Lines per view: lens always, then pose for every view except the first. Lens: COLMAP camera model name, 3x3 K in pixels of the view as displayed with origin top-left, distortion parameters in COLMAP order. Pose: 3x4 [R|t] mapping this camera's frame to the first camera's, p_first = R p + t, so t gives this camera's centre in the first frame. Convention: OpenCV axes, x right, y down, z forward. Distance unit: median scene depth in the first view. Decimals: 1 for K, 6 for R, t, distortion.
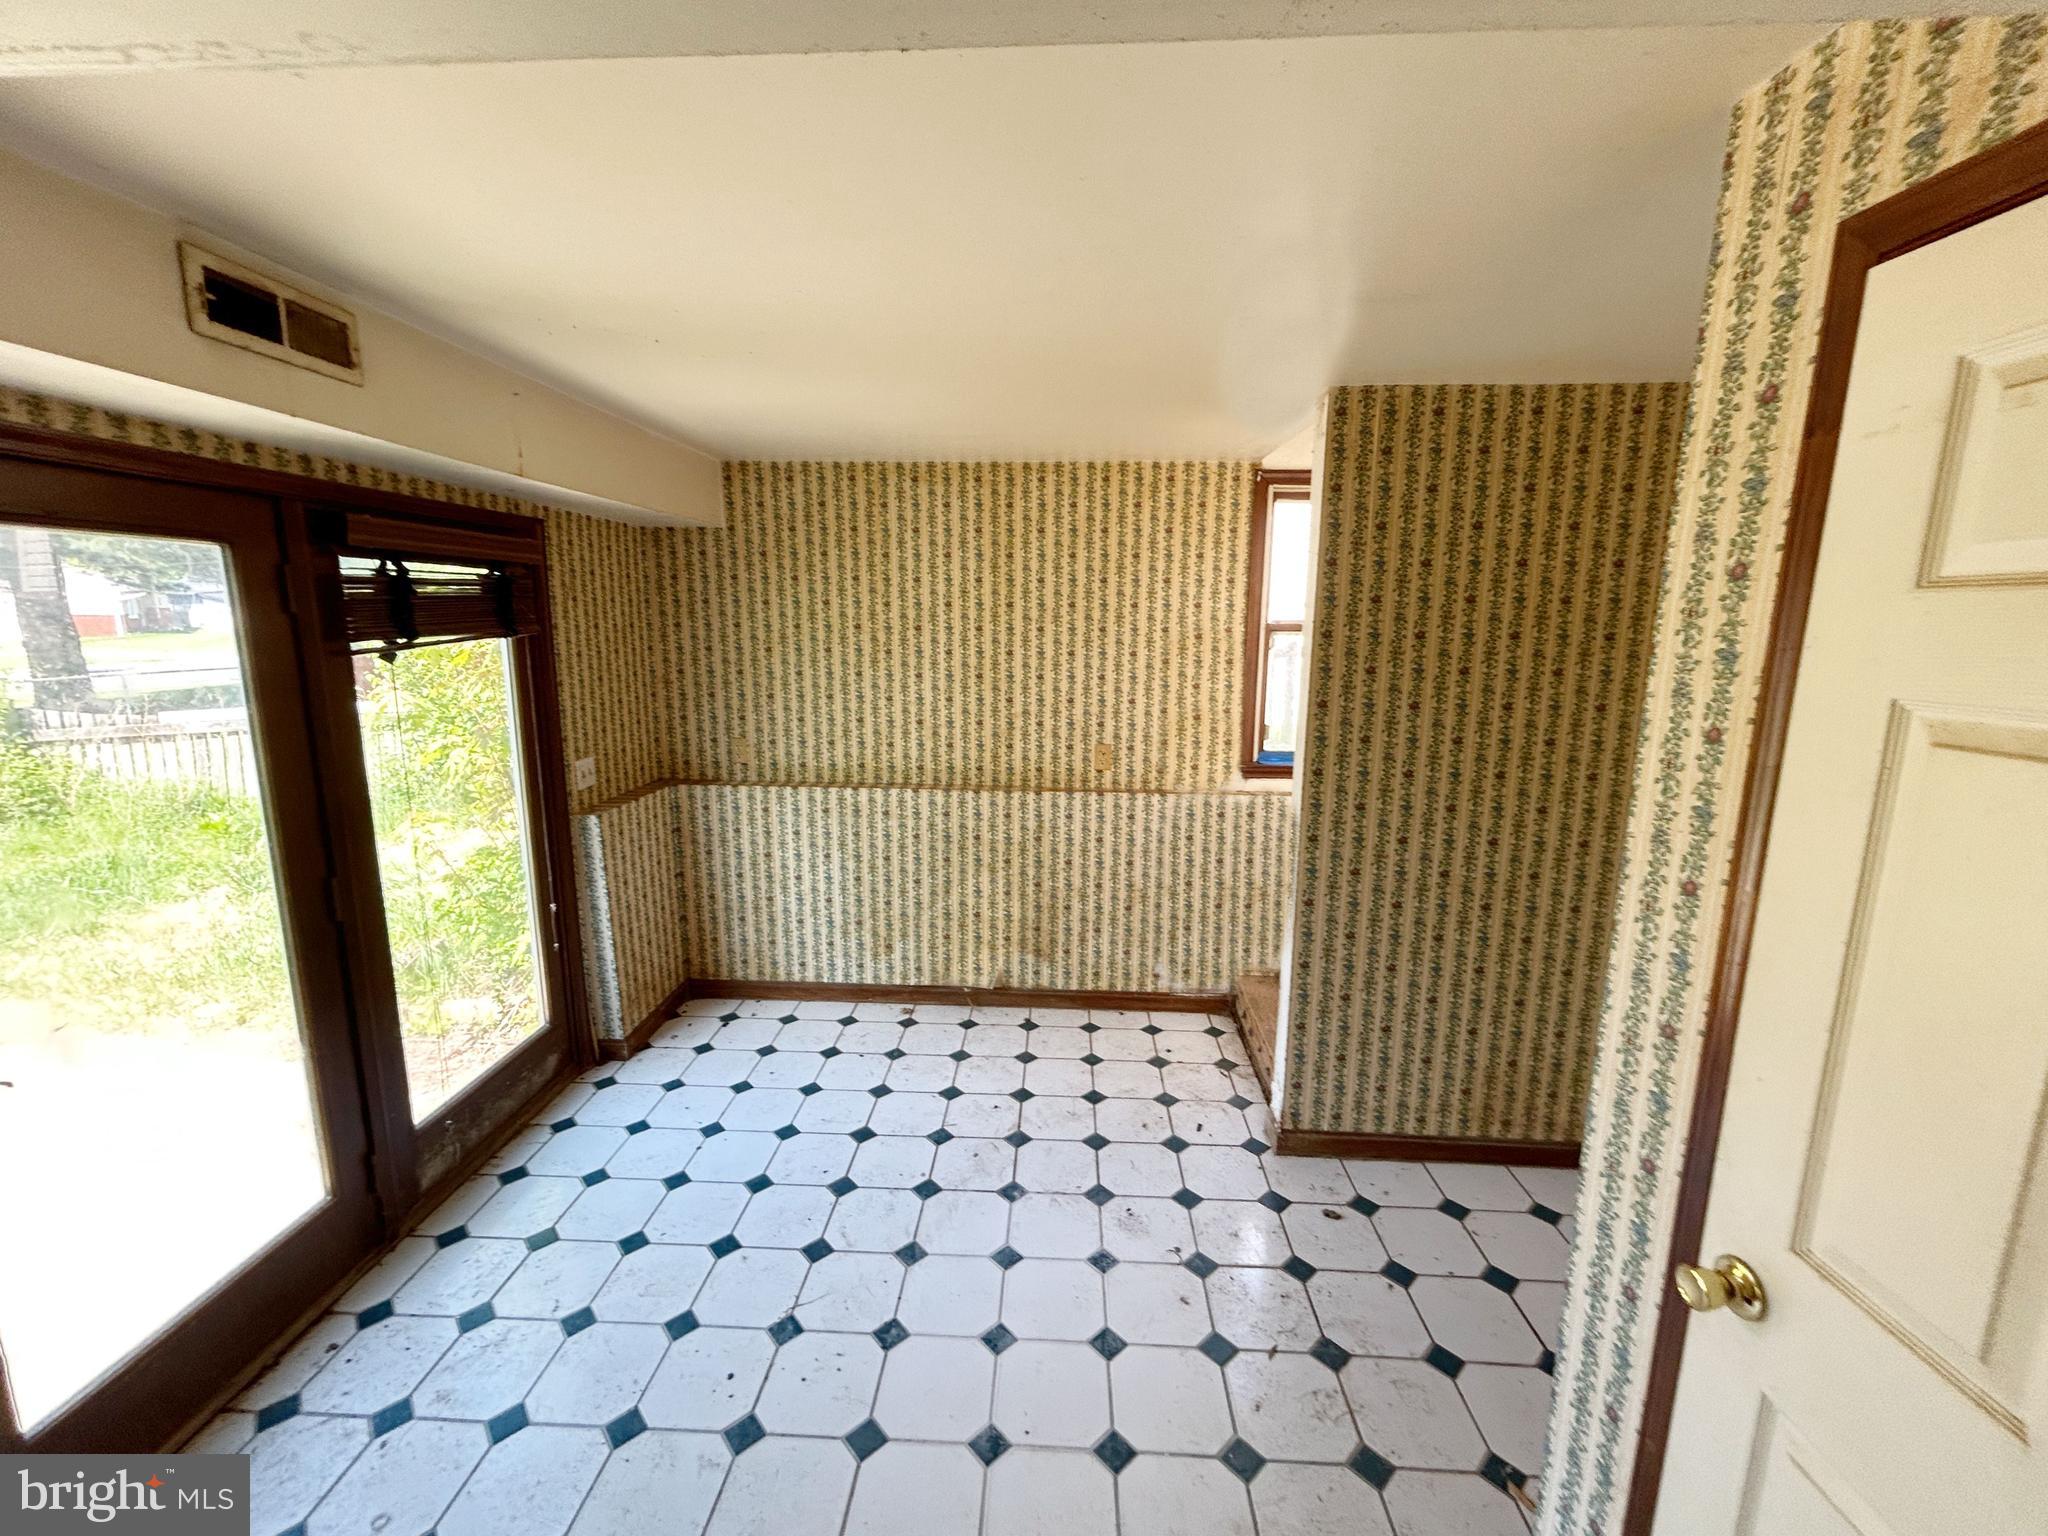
lens RADIAL K [[821.6, 0, 1018.8], [0, 821.6, 762.8], [0, 0, 1]] dist [-0.001033, -0.000090]
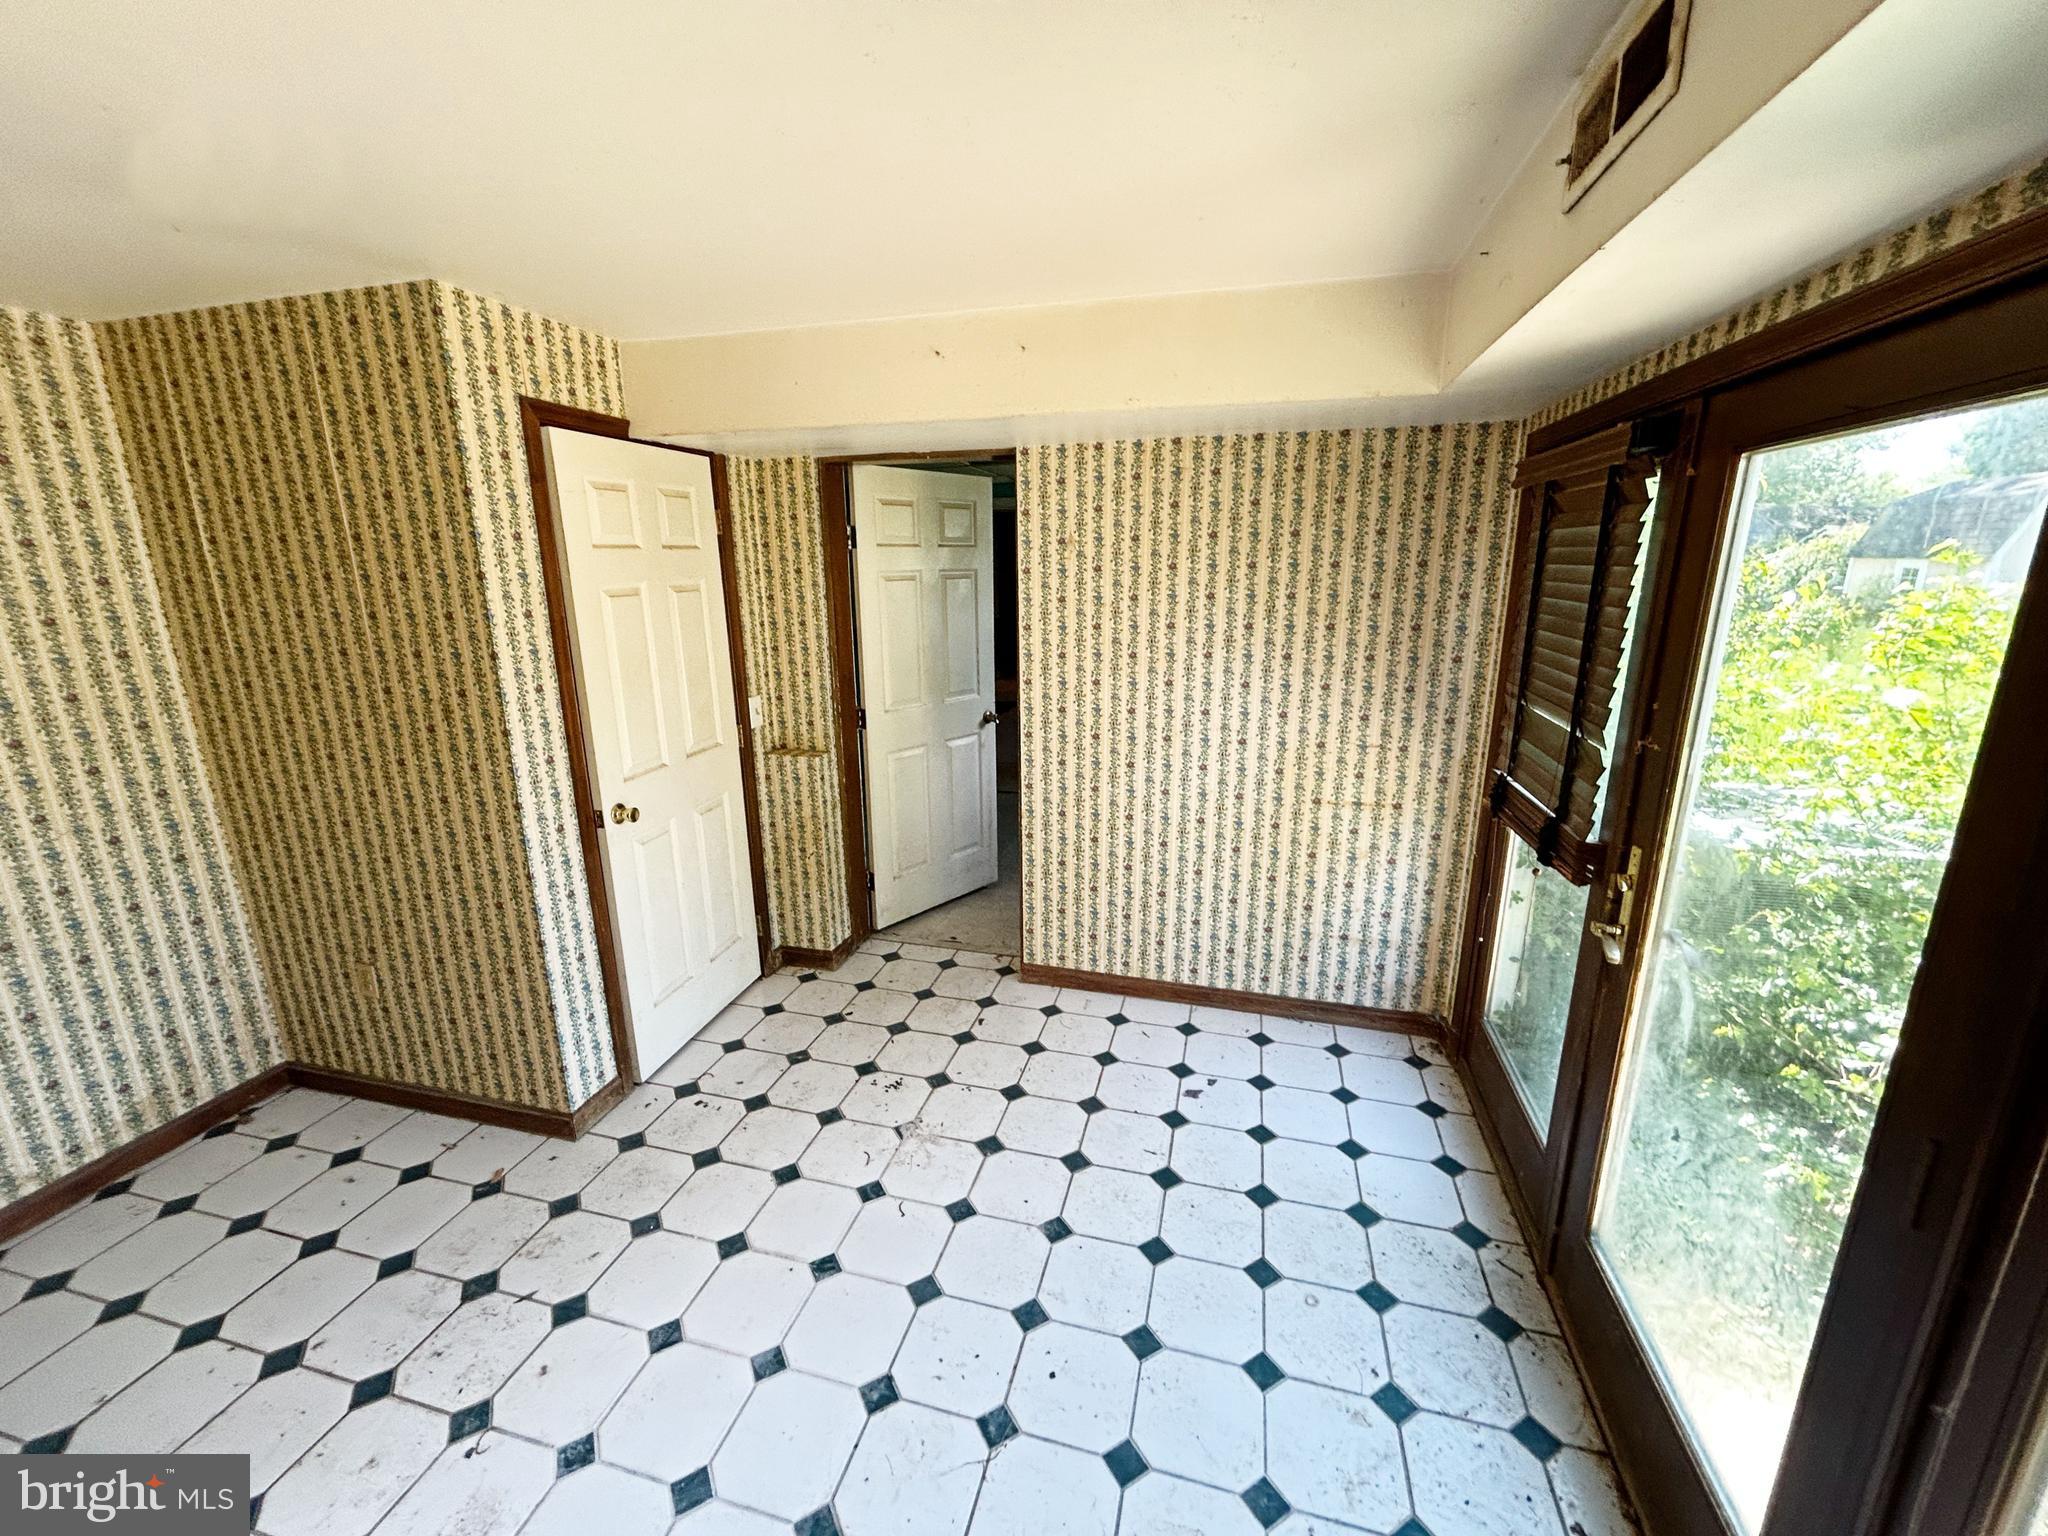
lens RADIAL K [[821.6, 0, 1019.8], [0, 821.6, 761.7], [0, 0, 1]] dist [-0.001033, -0.000090]
pose [[-0.978255, -0.043514, 0.202792, -0.799227], [0.042285, 0.915367, 0.400394, -0.454172], [-0.203052, 0.400262, -0.893622, 2.639019]]
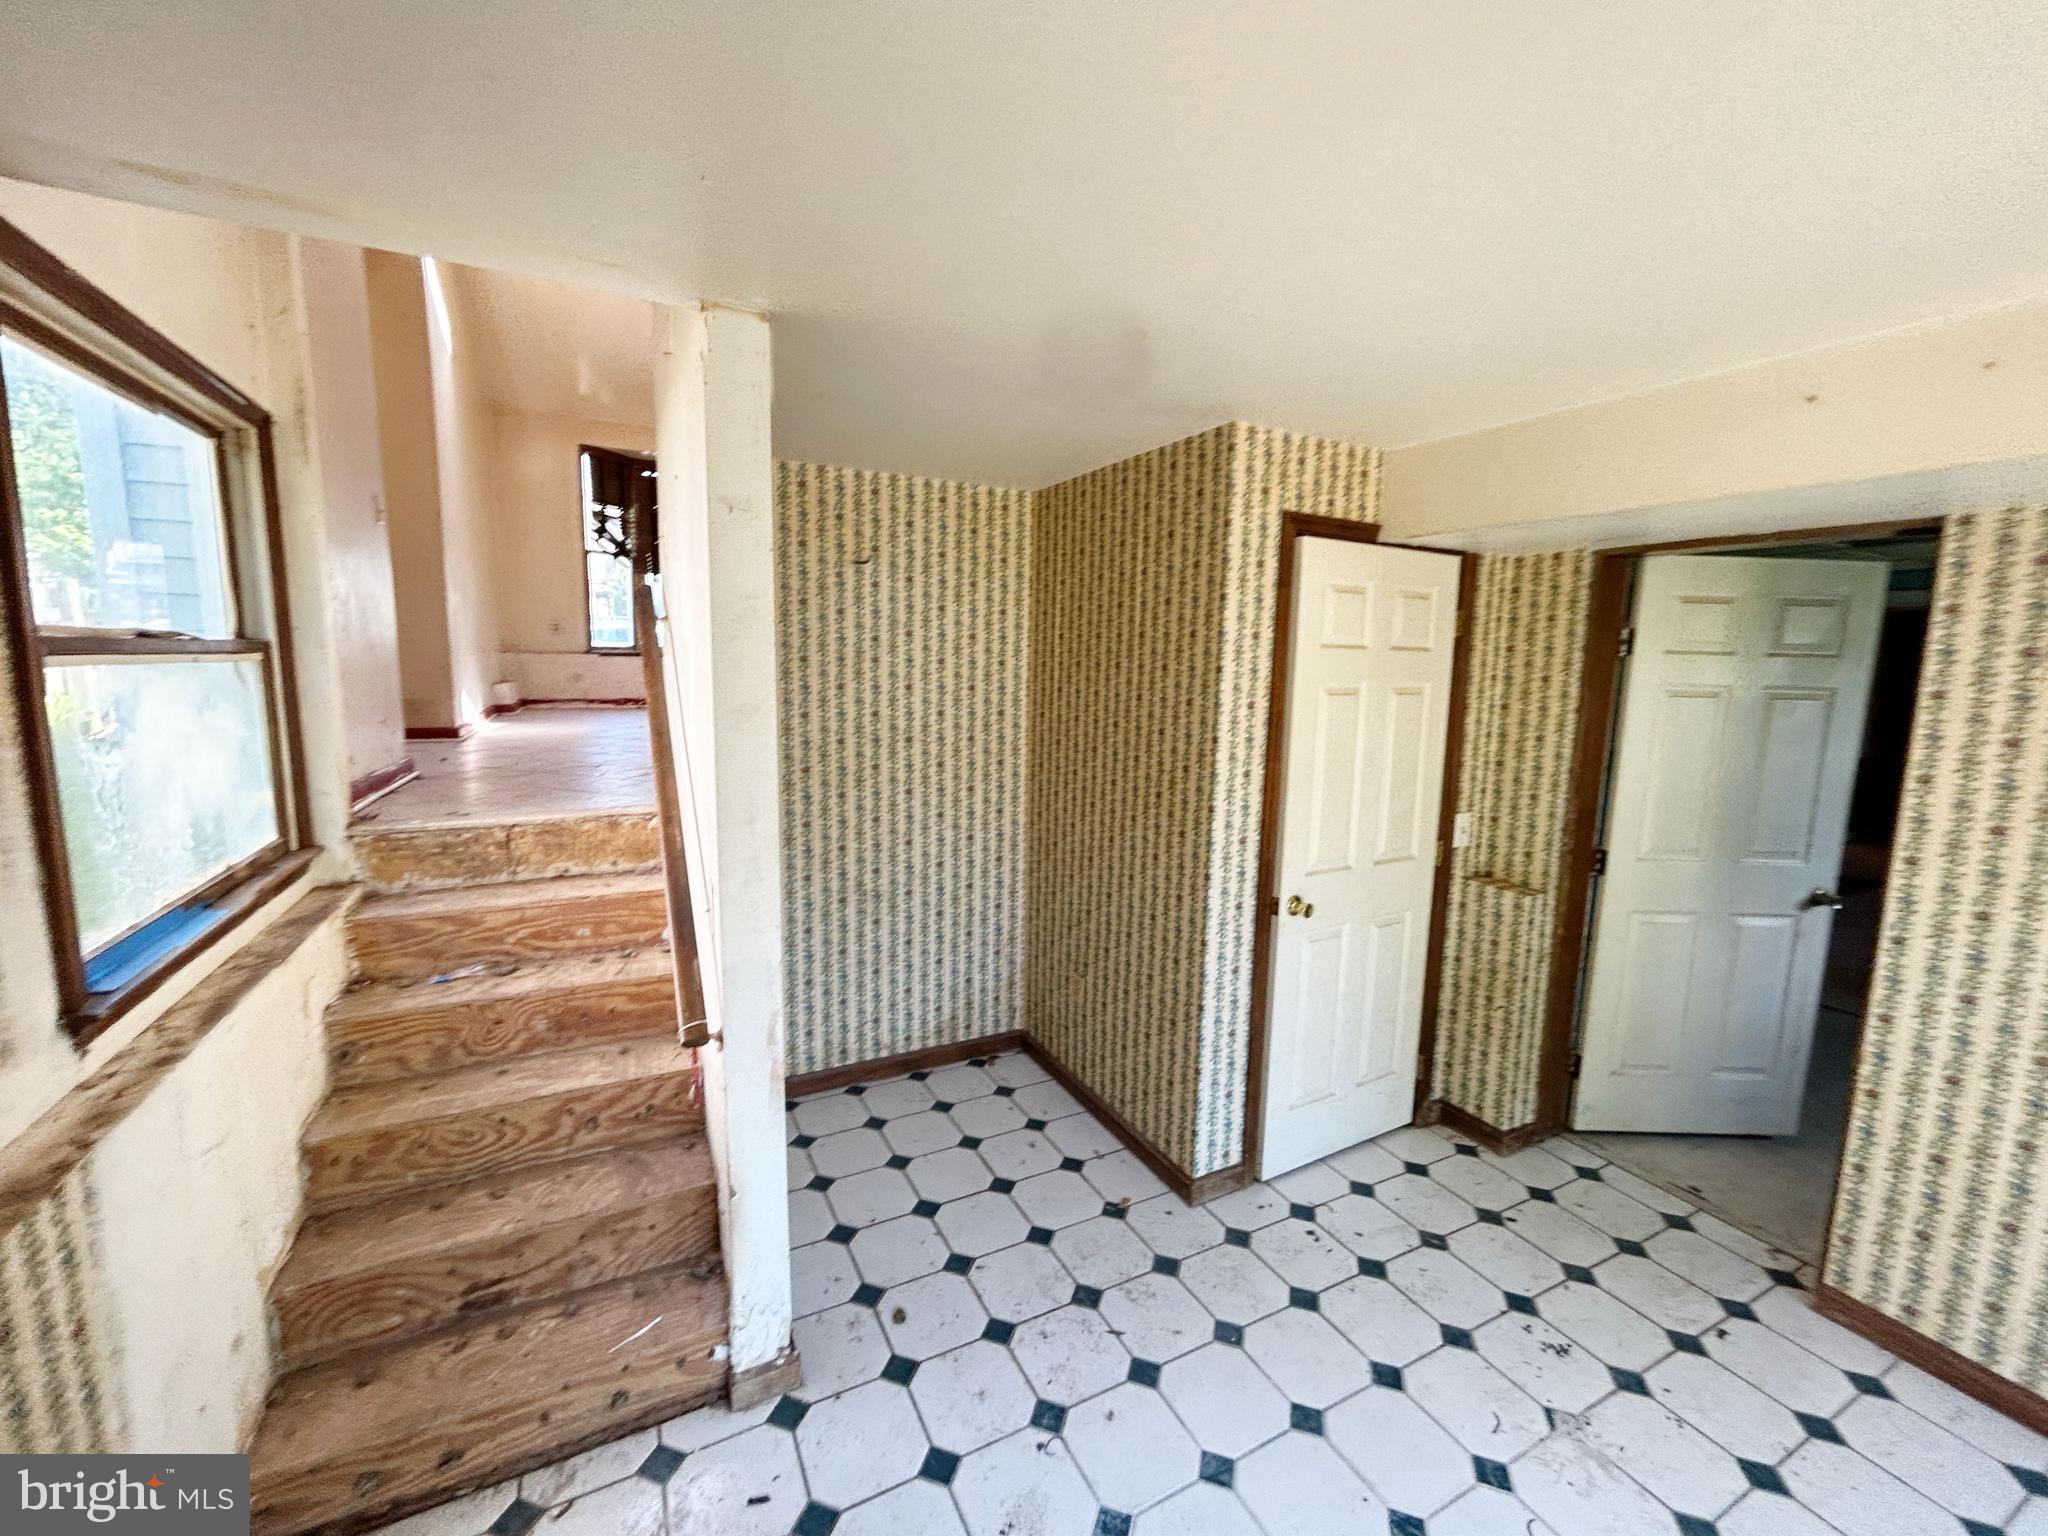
lens RADIAL K [[821.4, 0, 1024.5], [0, 821.4, 765.2], [0, 0, 1]] dist [-0.001487, 0.000401]
pose [[-0.506345, -0.129580, 0.852540, -0.776777], [0.122051, 0.967924, 0.219607, -0.429818], [-0.853650, 0.215251, -0.474288, 2.527279]]
